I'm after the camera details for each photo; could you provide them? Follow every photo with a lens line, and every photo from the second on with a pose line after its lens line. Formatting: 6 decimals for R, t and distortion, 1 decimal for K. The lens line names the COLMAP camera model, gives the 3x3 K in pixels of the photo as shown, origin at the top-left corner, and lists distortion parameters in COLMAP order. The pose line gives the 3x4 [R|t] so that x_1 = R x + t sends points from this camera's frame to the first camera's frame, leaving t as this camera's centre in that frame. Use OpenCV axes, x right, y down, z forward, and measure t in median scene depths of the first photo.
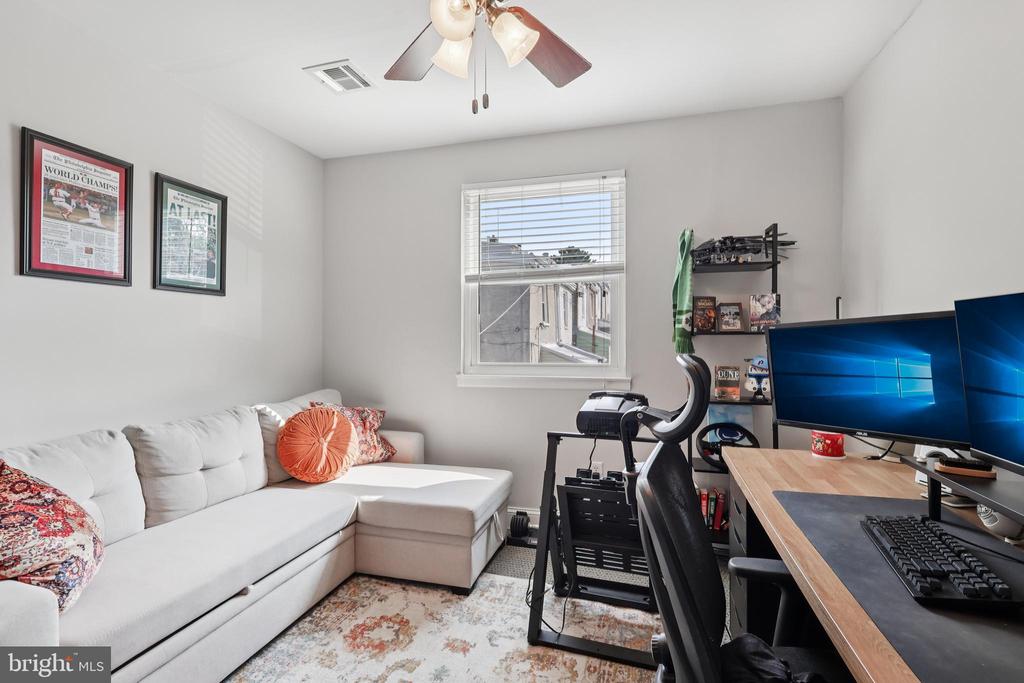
lens RADIAL K [[479.6, 0, 513.8], [0, 479.6, 341.4], [0, 0, 1]] dist [0.000656, -0.001456]
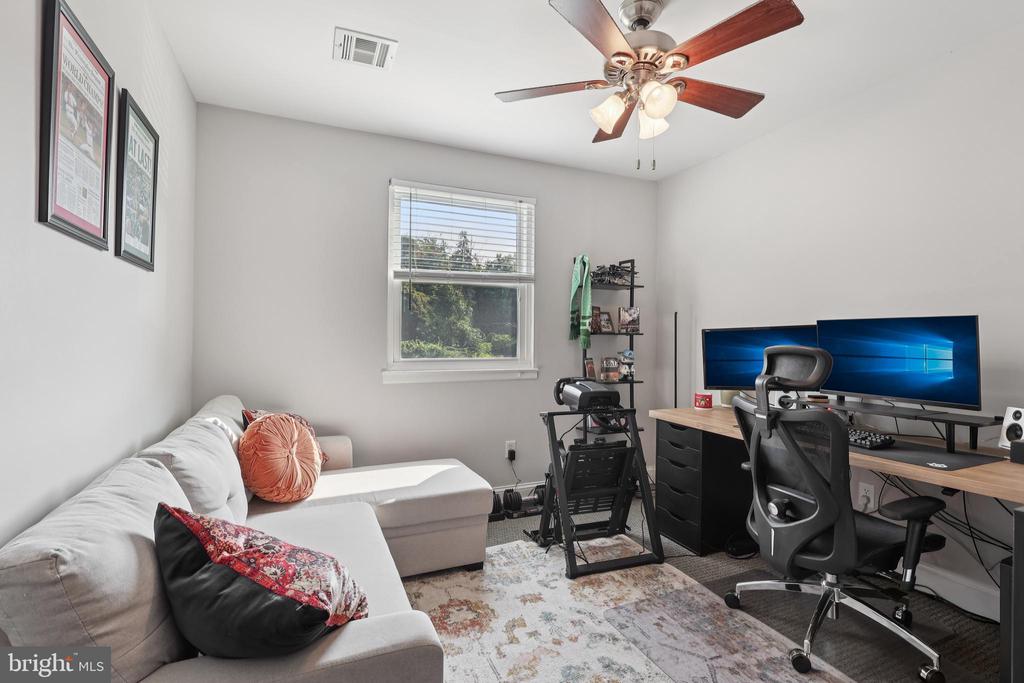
lens RADIAL K [[479.6, 0, 519.2], [0, 479.6, 341.3], [0, 0, 1]] dist [0.000656, -0.001456]
pose [[0.773904, 0.005369, 0.633280, -0.653531], [-0.006270, 0.999980, -0.000816, 0.008136], [-0.633272, -0.003339, 0.773922, 0.086938]]
